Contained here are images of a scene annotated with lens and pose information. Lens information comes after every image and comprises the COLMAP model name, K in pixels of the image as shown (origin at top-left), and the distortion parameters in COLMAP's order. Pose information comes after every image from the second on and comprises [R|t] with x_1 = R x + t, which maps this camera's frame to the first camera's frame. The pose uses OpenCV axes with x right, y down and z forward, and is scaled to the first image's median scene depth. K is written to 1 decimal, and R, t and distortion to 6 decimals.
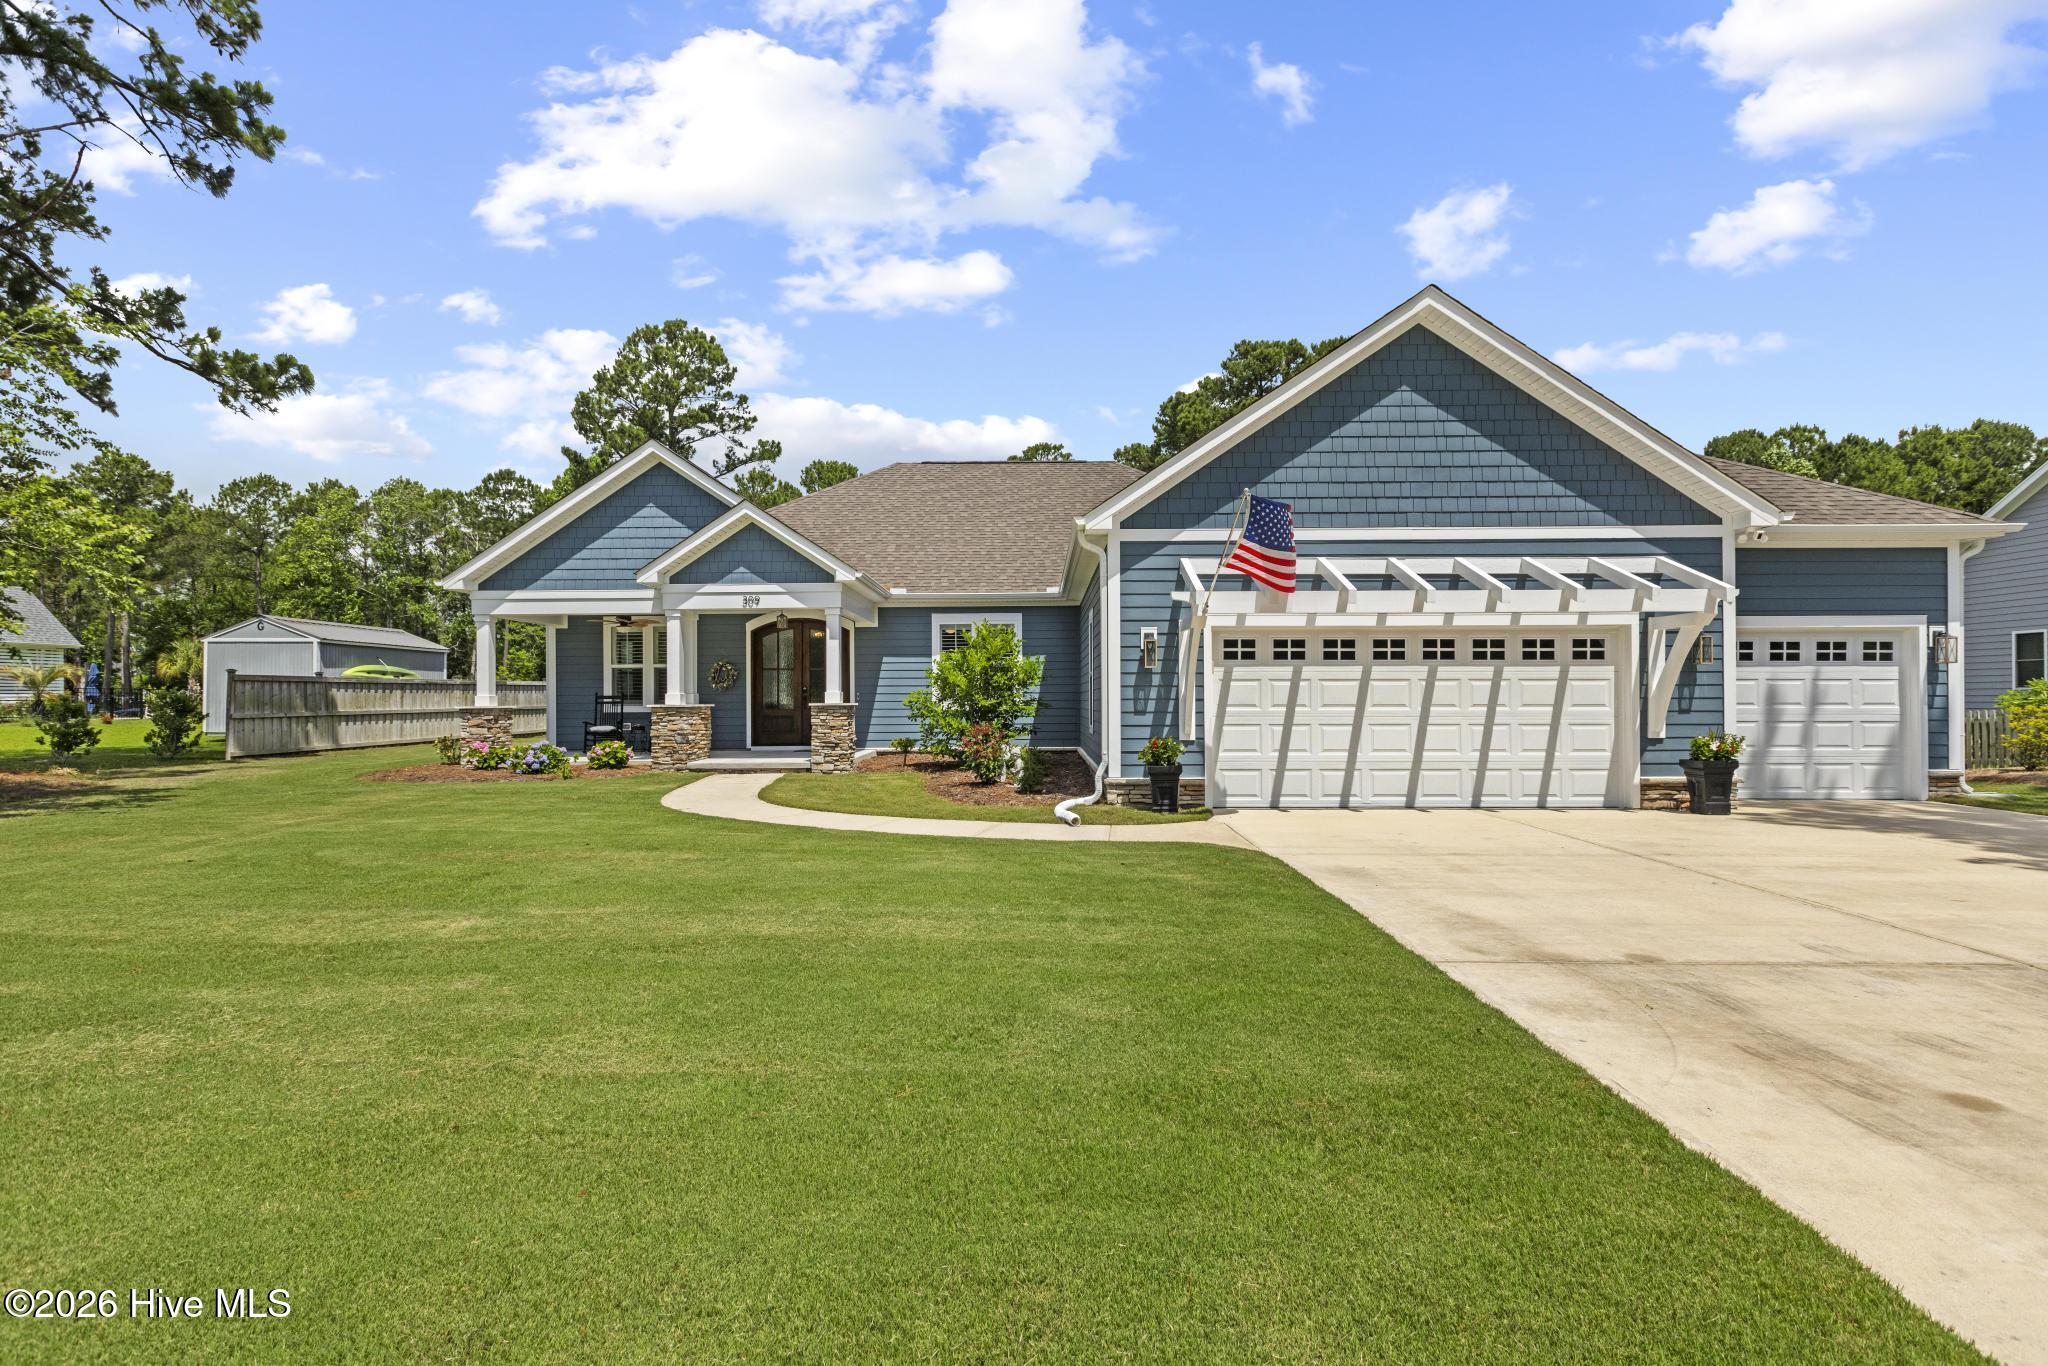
lens RADIAL K [[898.6, 0, 997.3], [0, 898.6, 687.1], [0, 0, 1]] dist [0.037669, 0.000055]
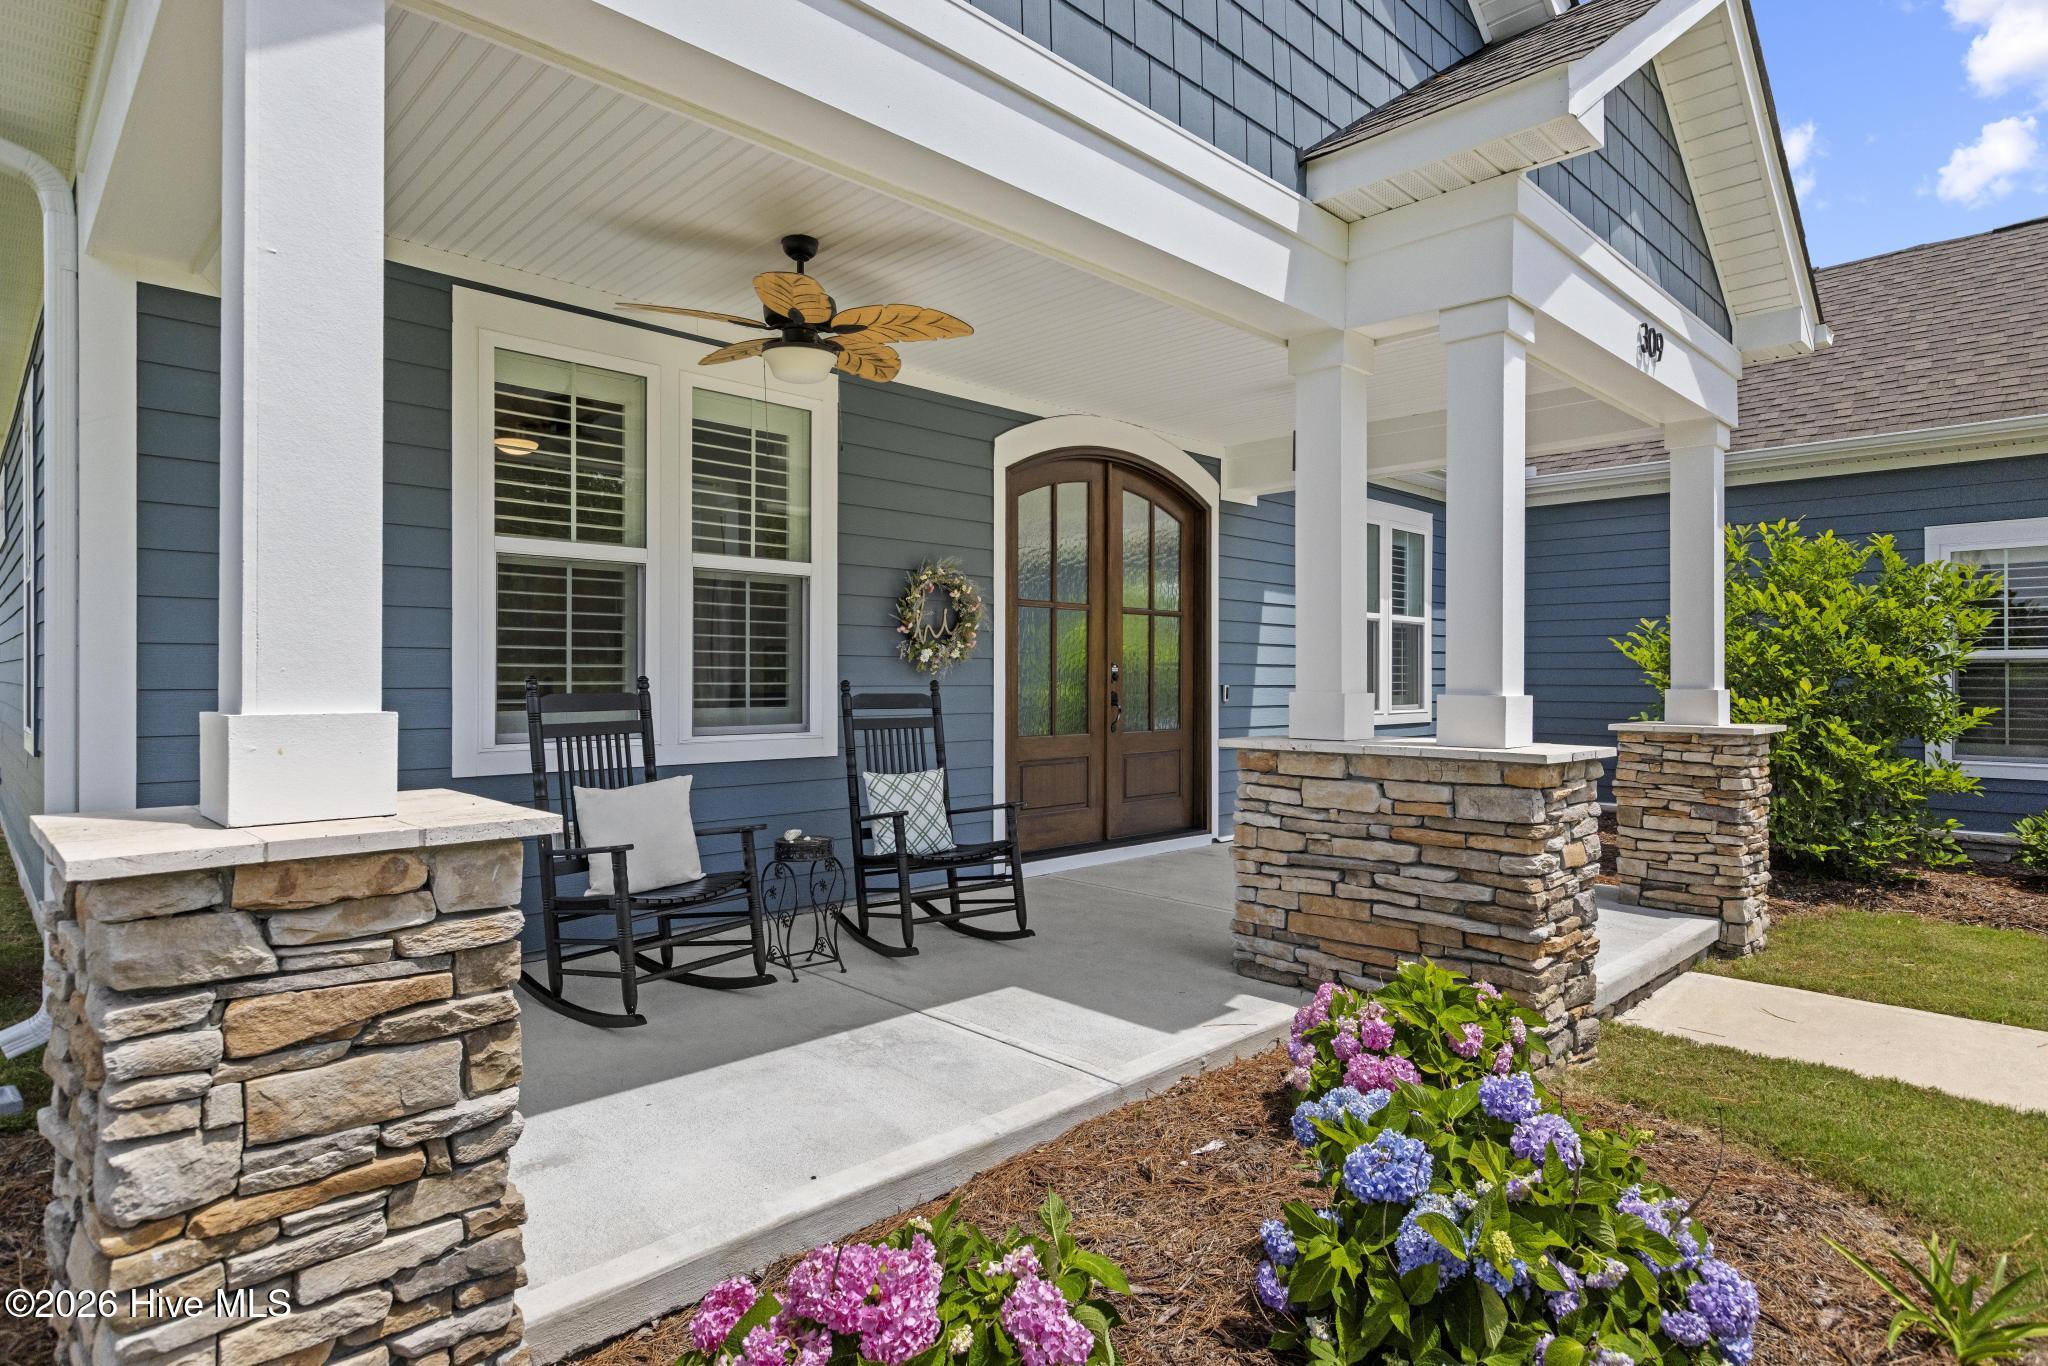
lens RADIAL K [[1098.1, 0, 1016.4], [0, 1098.1, 674.9], [0, 0, 1]] dist [0.003034, 0.001040]
pose [[0.691796, 0.008419, 0.722044, -0.533232], [-0.016384, 0.999858, 0.004039, 0.002510], [-0.721907, -0.014624, 0.691835, 0.764272]]
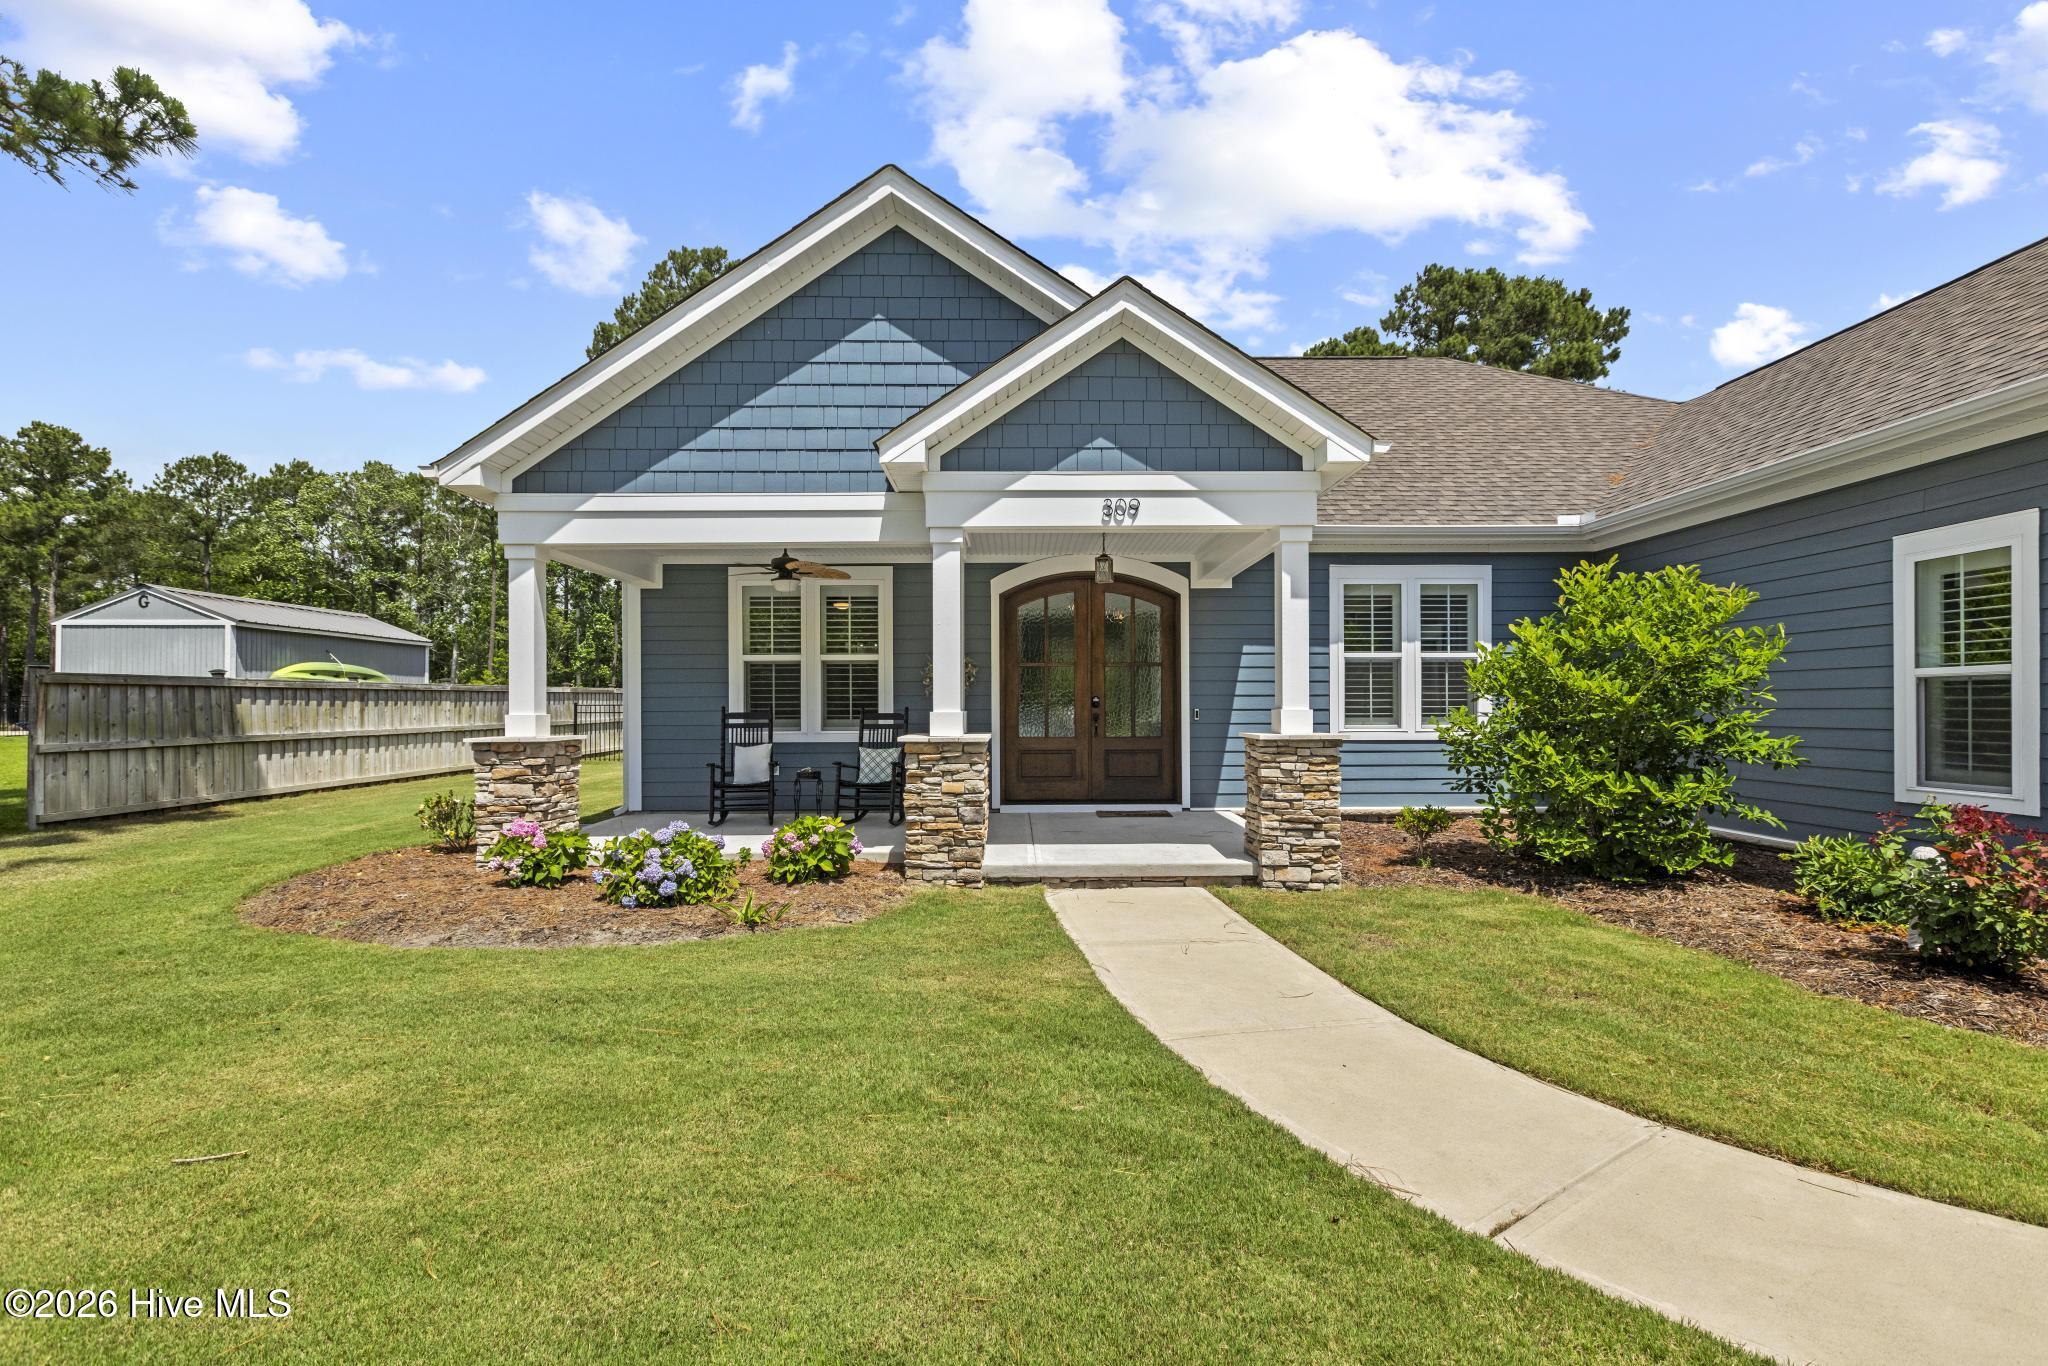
lens RADIAL K [[905.6, 0, 1023.4], [0, 905.6, 700.3], [0, 0, 1]] dist [0.008400, -0.000431]
pose [[0.999083, 0.001612, 0.042789, -0.286894], [-0.001836, 0.999985, 0.005206, -0.001115], [-0.042780, -0.005280, 0.999071, 0.455735]]
